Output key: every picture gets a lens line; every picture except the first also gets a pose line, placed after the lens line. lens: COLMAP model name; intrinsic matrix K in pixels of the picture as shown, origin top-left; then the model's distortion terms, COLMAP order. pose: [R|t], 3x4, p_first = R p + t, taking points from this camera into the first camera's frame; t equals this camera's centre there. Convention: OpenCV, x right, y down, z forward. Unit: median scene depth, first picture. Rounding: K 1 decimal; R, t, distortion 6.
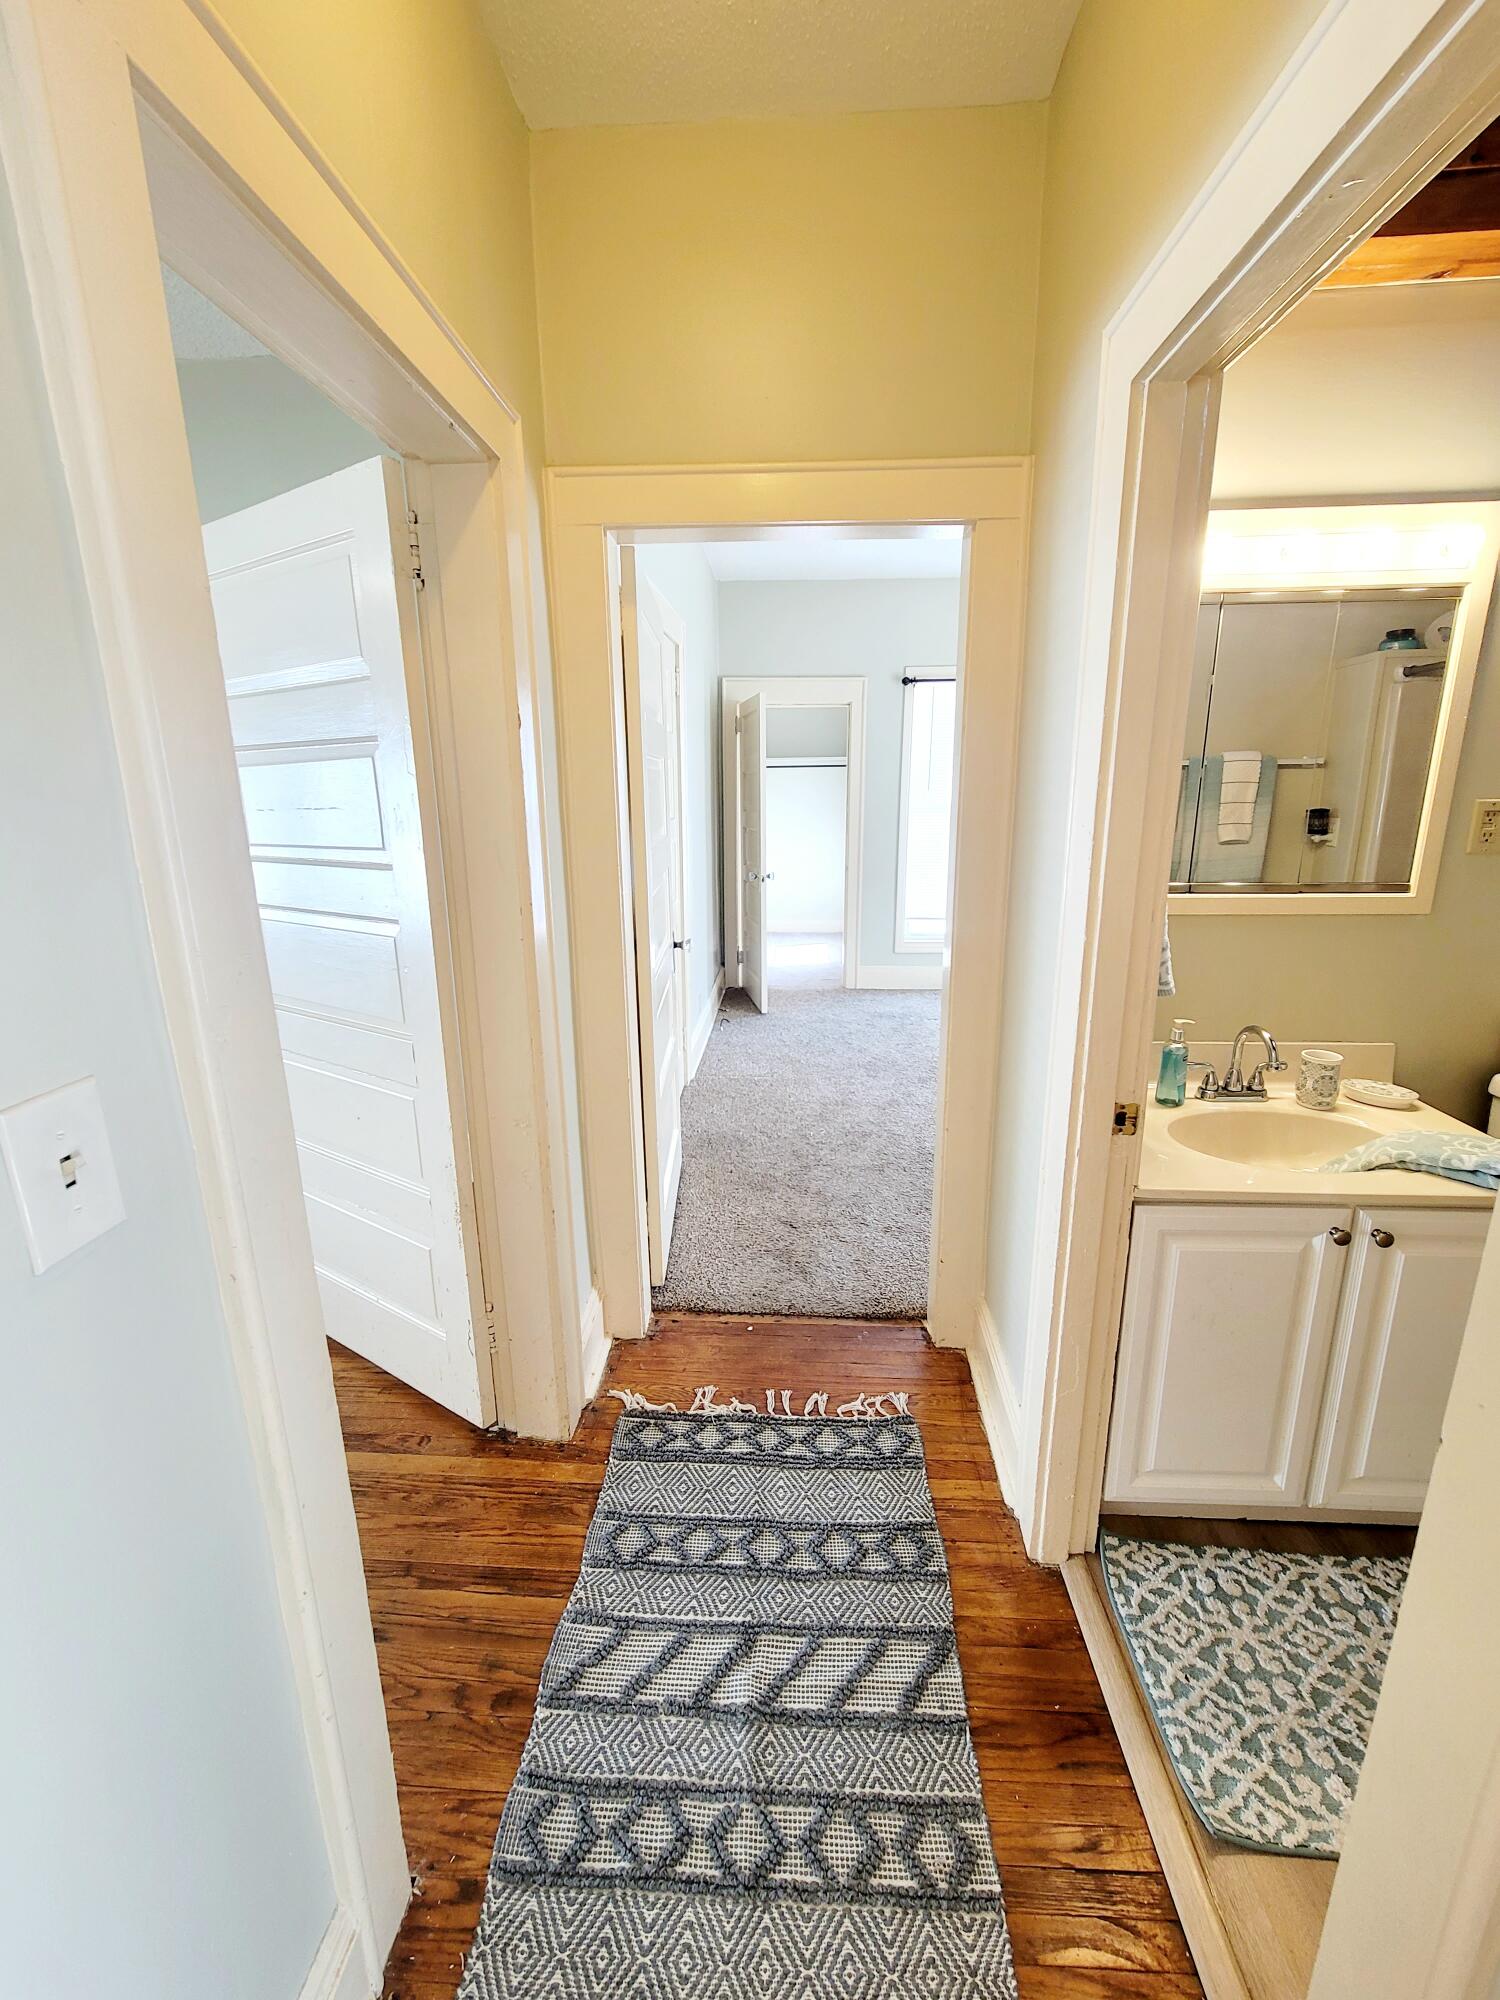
lens RADIAL K [[1049.1, 0, 750.0], [0, 1049.1, 1000.0], [0, 0, 1]] dist [-0.001934, -0.000009]
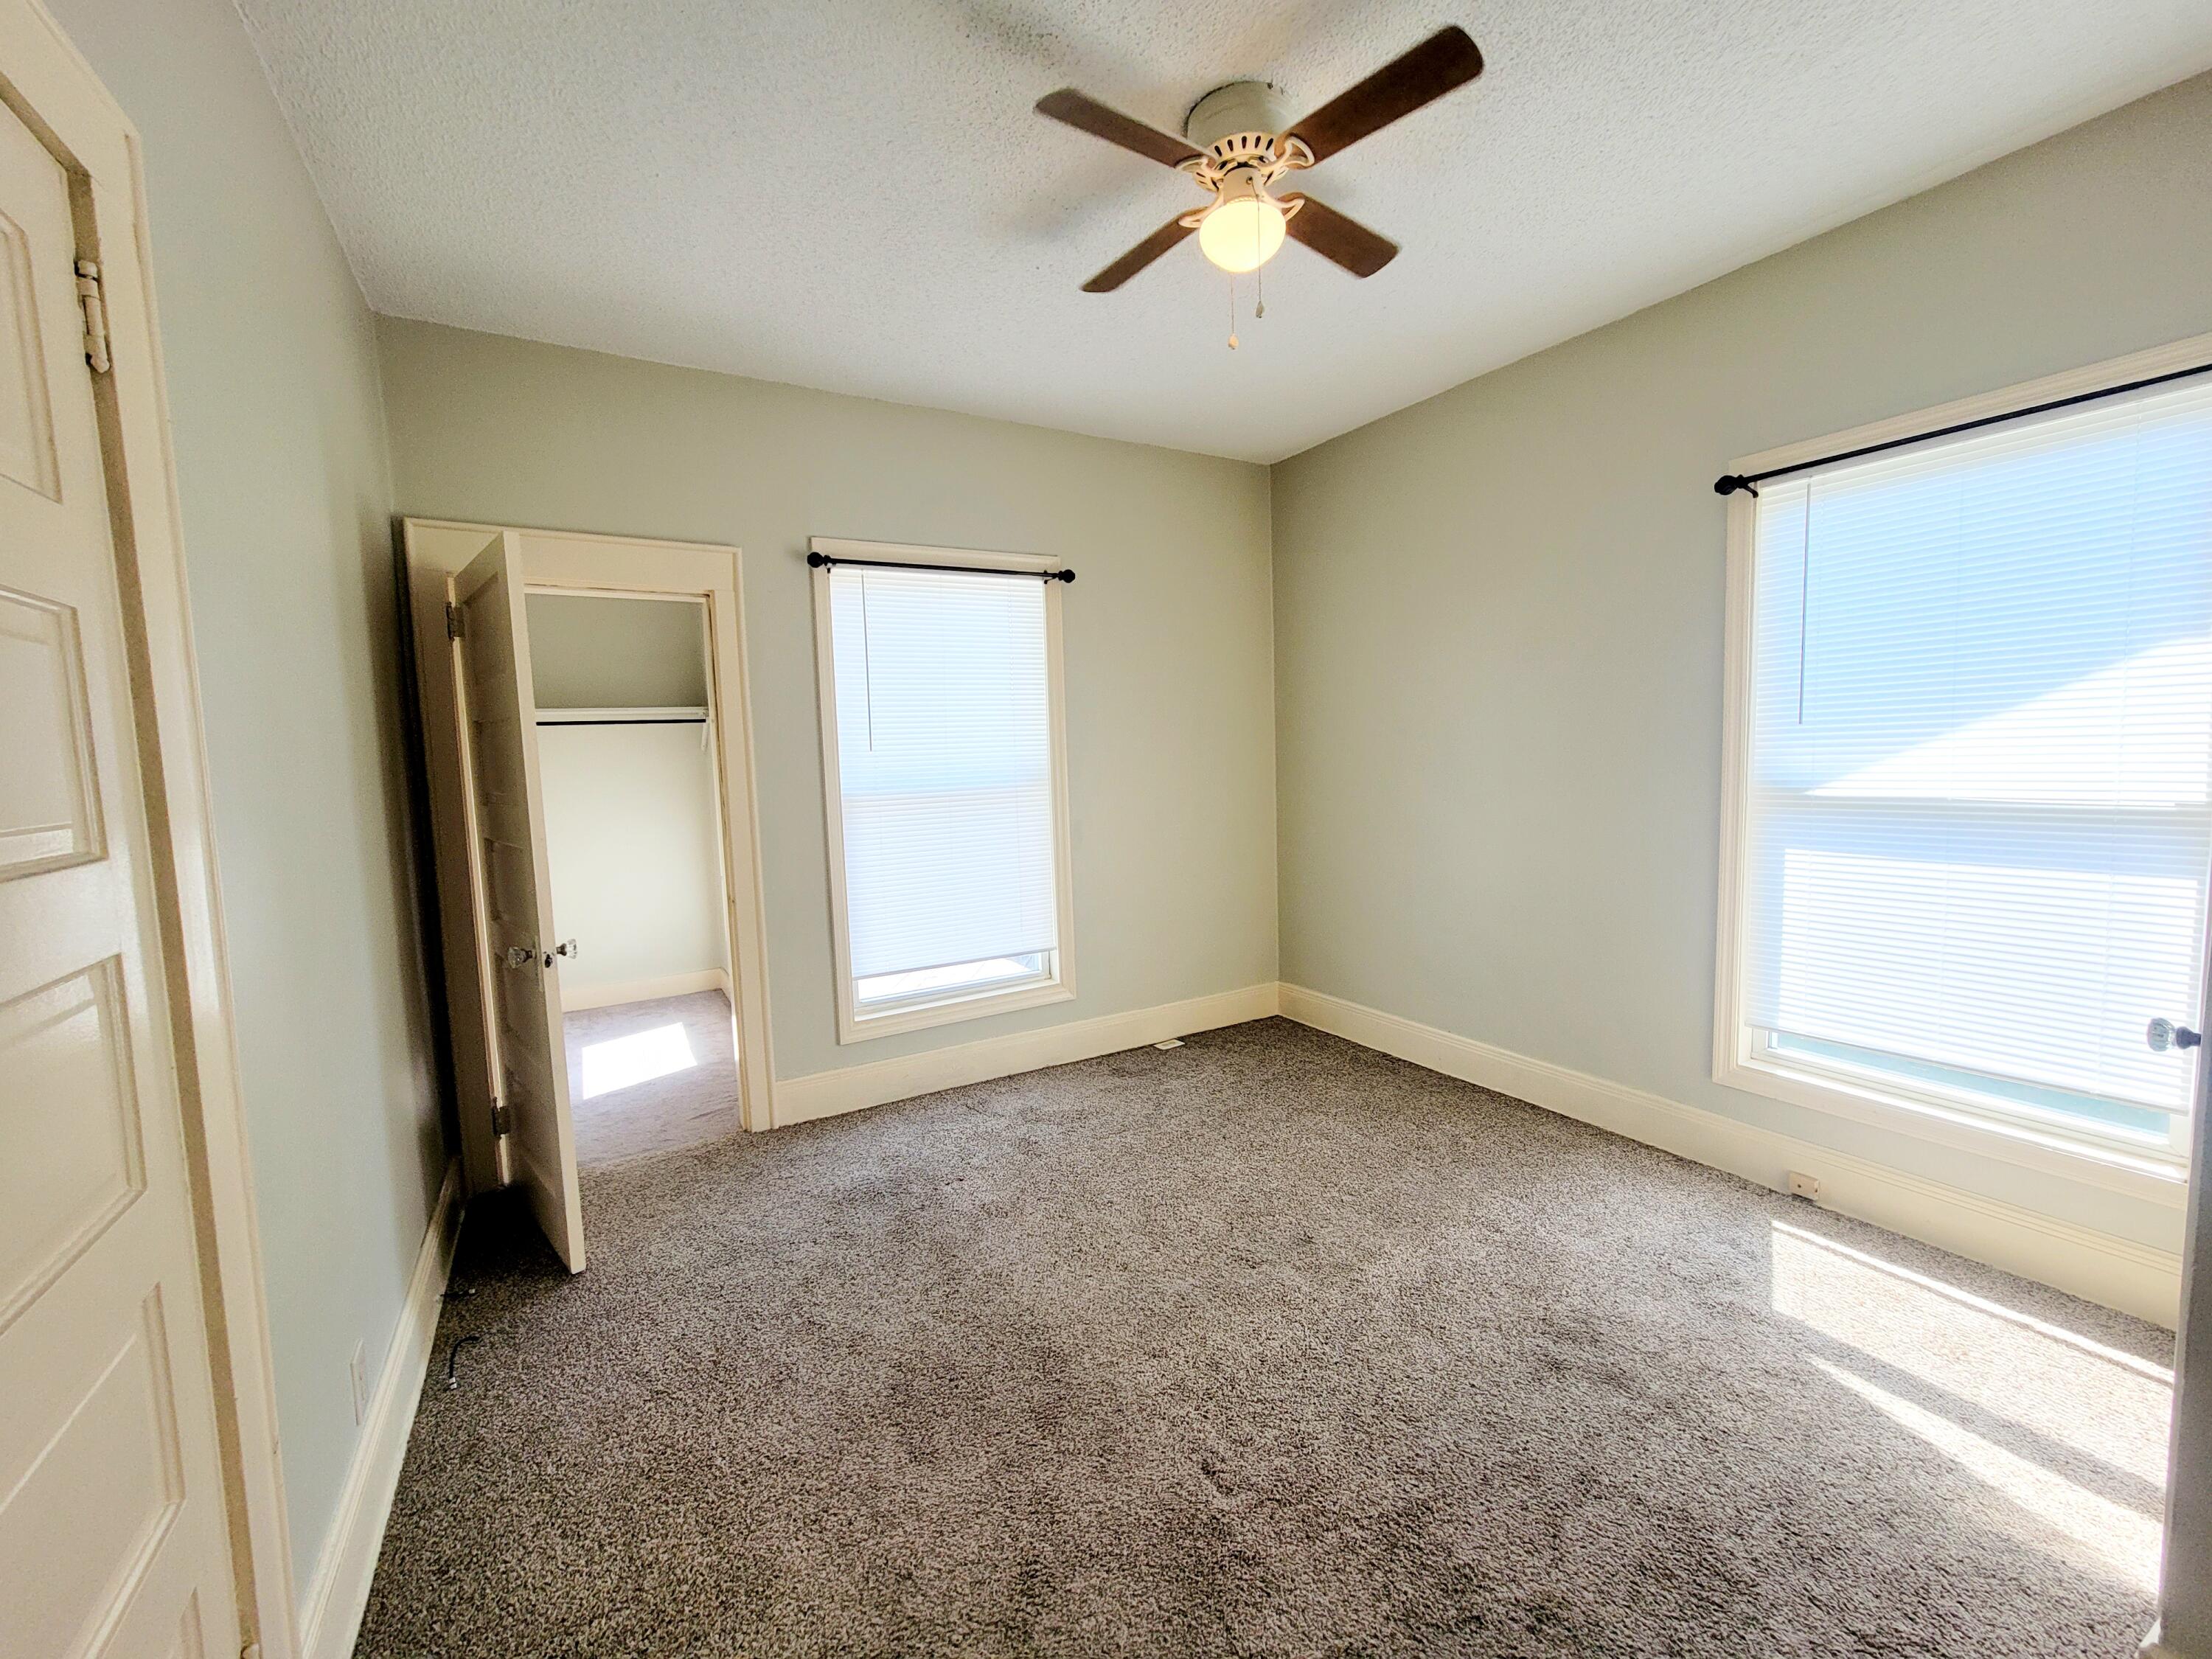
lens RADIAL K [[898.3, 0, 1097.9], [0, 898.3, 826.2], [0, 0, 1]] dist [-0.004820, 0.000009]
pose [[0.837621, -0.071013, 0.541616, 0.006097], [0.144105, 0.985116, -0.093700, -0.097364], [-0.526901, 0.156534, 0.835388, 0.541935]]
